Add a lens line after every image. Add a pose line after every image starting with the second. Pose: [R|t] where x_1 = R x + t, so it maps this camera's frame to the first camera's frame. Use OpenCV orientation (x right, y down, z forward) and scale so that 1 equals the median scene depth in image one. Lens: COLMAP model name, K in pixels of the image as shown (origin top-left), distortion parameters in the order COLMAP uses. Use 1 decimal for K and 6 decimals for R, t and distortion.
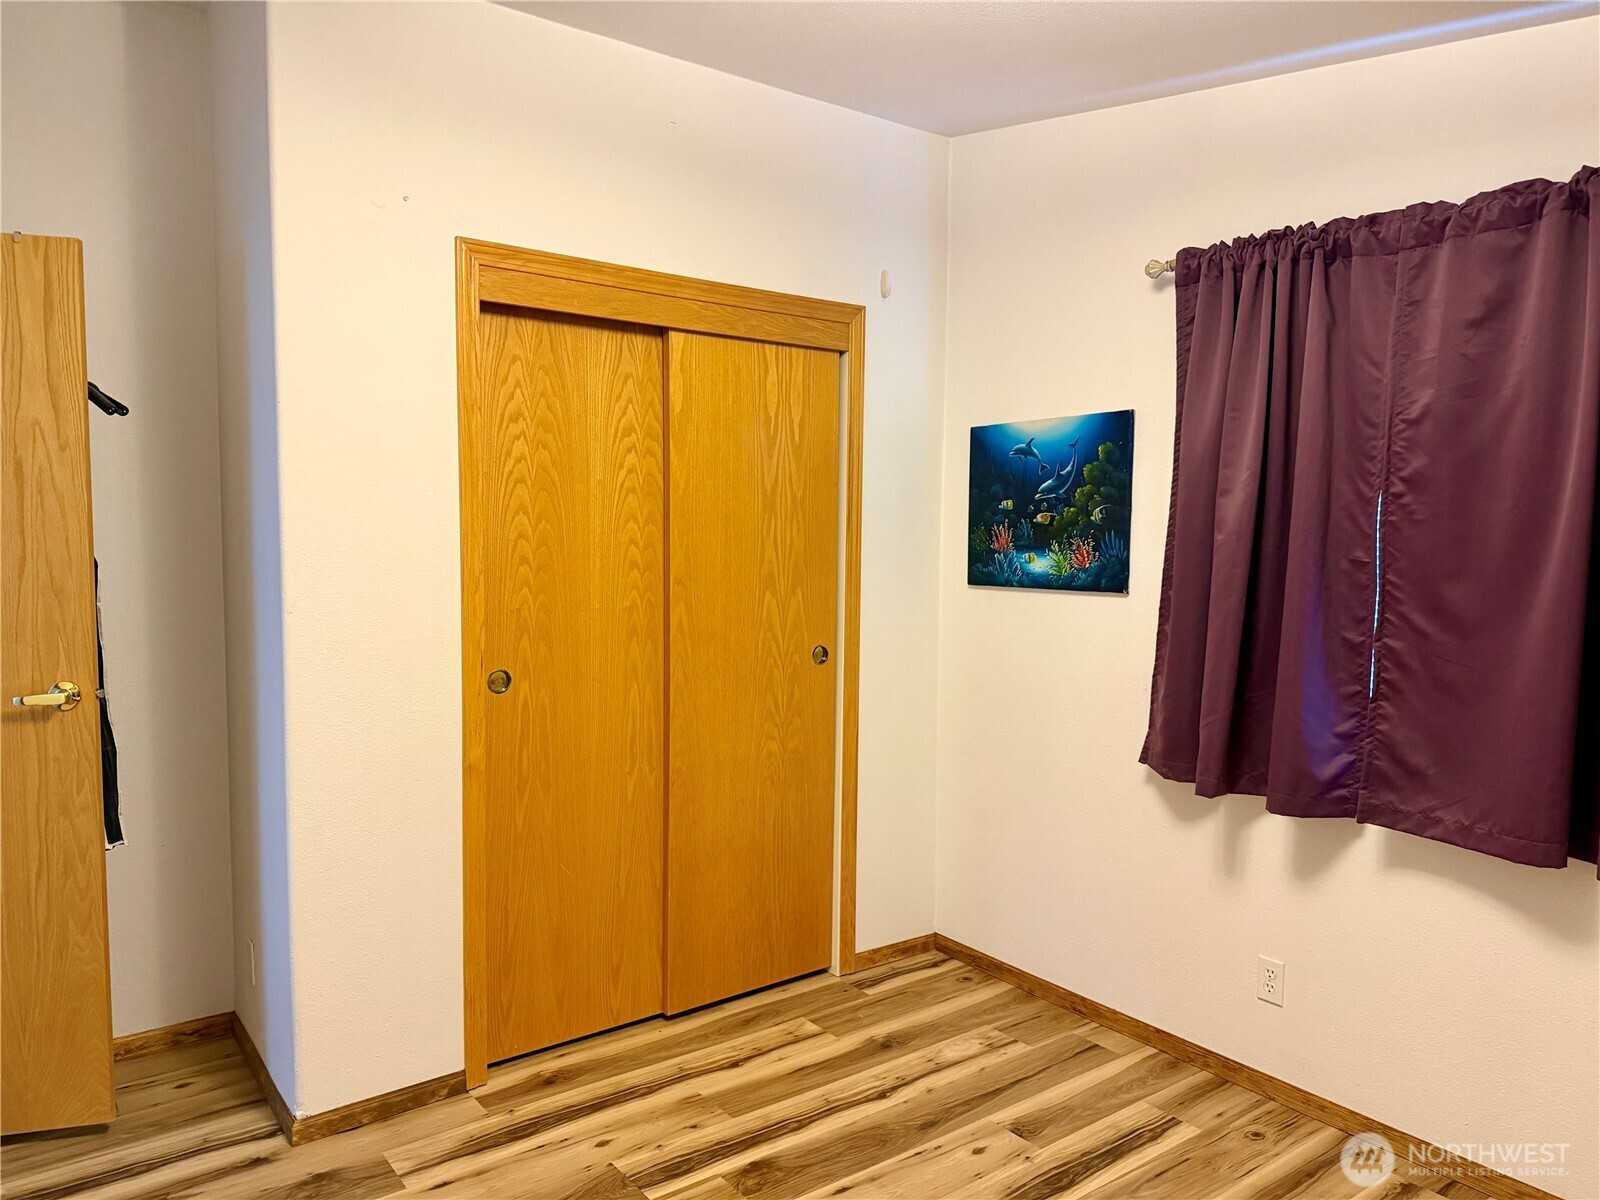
lens RADIAL K [[1094.7, 0, 800.0], [0, 1094.7, 600.0], [0, 0, 1]] dist [-0.026891, -0.003404]
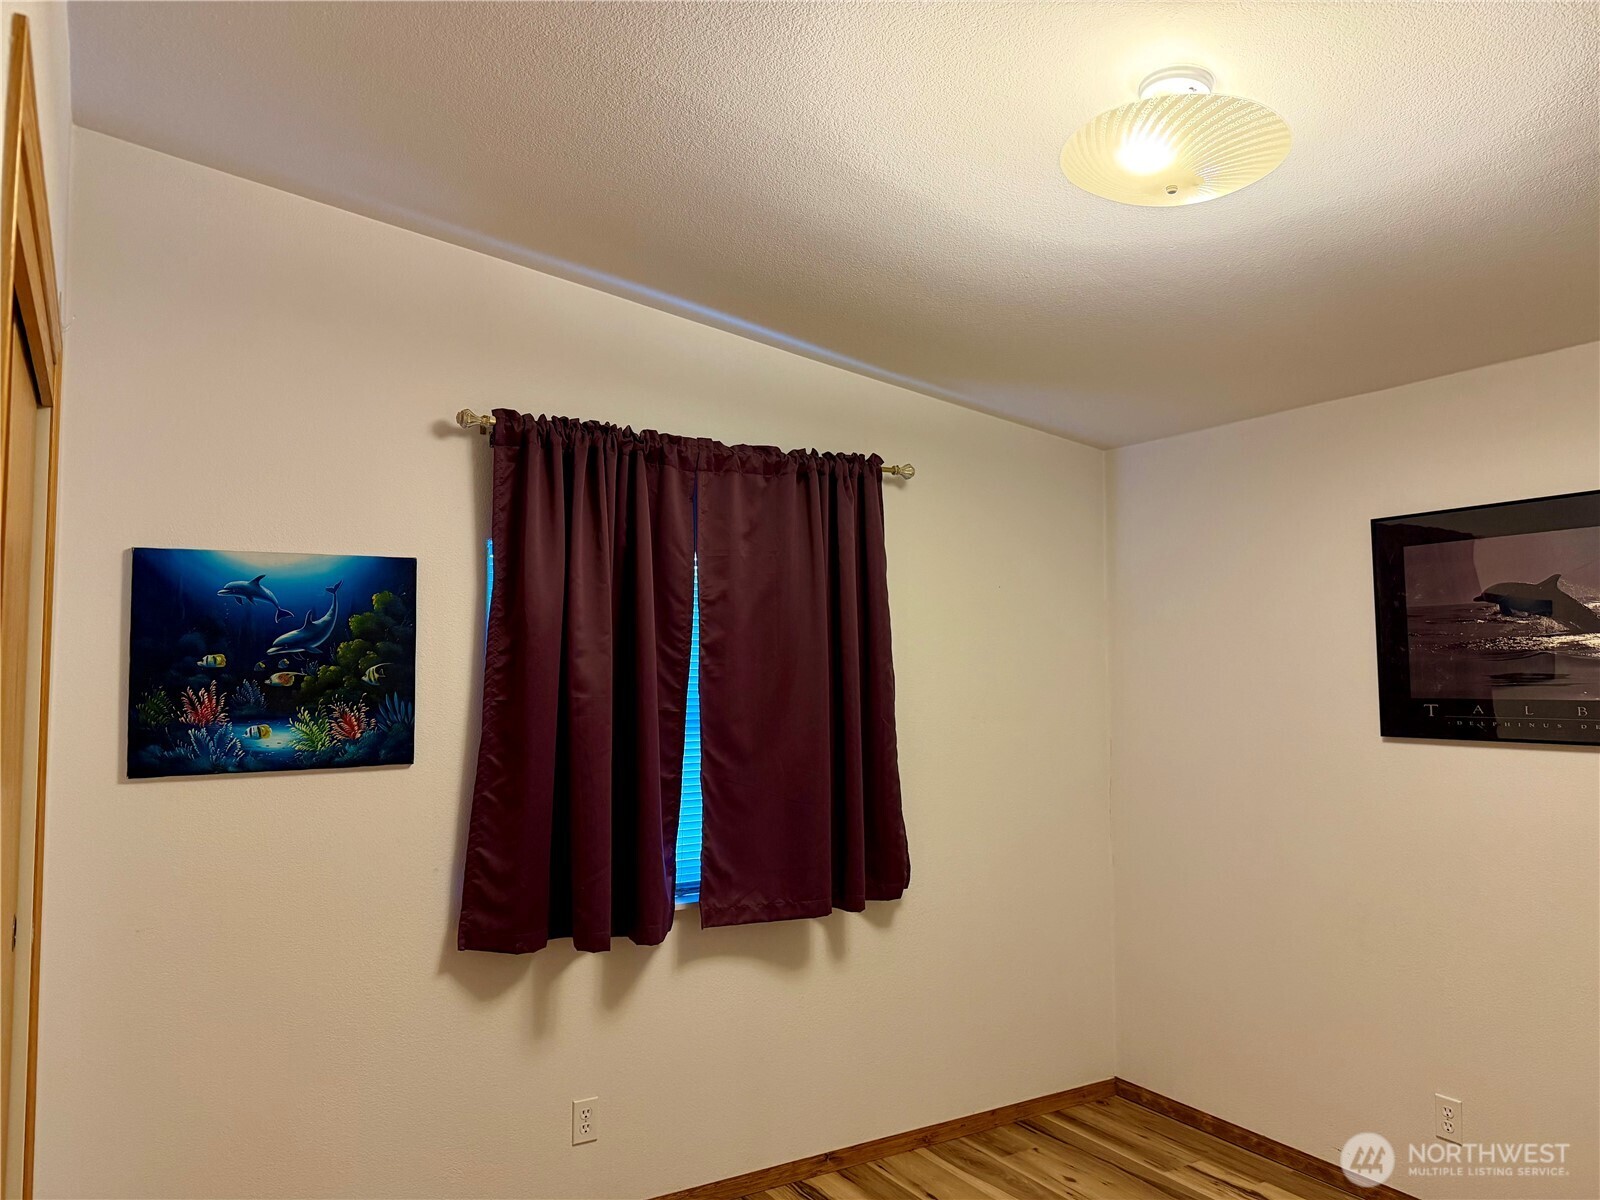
lens RADIAL K [[1094.7, 0, 800.0], [0, 1094.7, 600.0], [0, 0, 1]] dist [-0.026891, -0.003404]
pose [[0.069678, 0.068535, 0.995213, -0.538232], [0.079560, 0.994078, -0.074027, -0.045273], [-0.994392, 0.084337, 0.063813, 0.595505]]
